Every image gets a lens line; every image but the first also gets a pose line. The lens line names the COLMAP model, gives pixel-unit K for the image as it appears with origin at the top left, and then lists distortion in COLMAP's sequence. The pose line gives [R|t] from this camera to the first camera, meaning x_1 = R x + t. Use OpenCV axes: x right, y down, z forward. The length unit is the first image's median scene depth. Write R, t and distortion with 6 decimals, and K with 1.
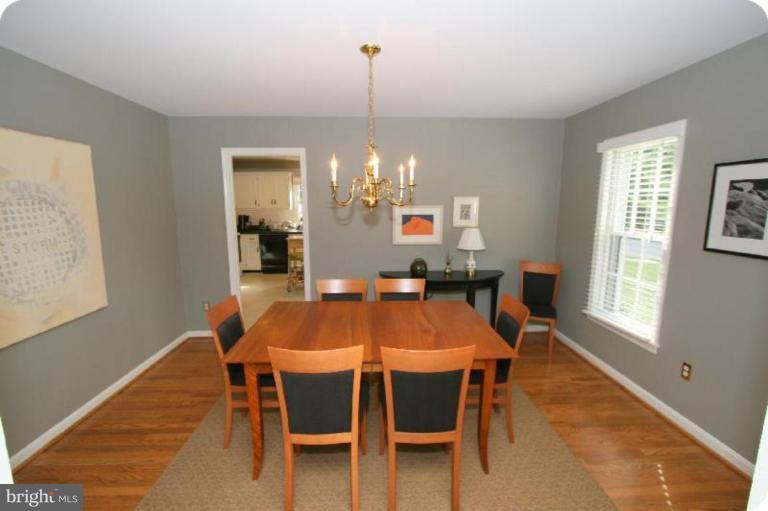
lens RADIAL K [[344.5, 0, 384.0], [0, 344.5, 255.5], [0, 0, 1]] dist [-0.017941, -0.000395]
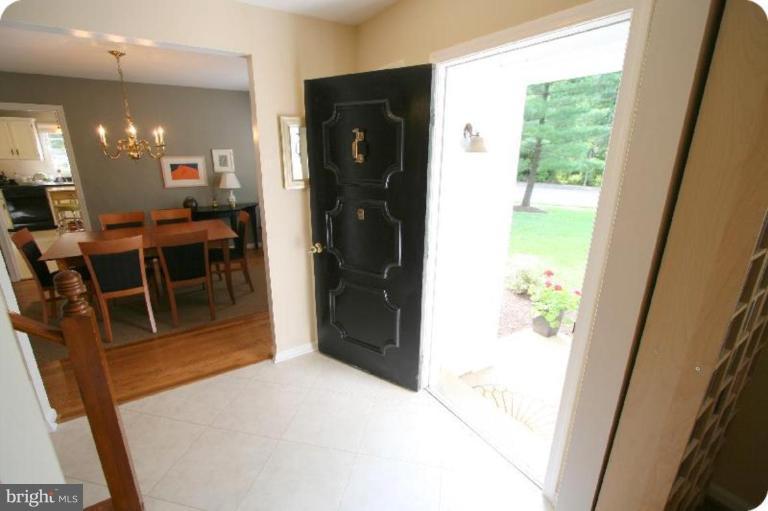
lens RADIAL K [[344.5, 0, 384.0], [0, 344.5, 255.5], [0, 0, 1]] dist [-0.017941, -0.000395]
pose [[0.854768, -0.144379, 0.498524, 0.051316], [0.070172, 0.983857, 0.164622, 0.063209], [-0.514245, -0.105731, 0.851101, -0.520800]]
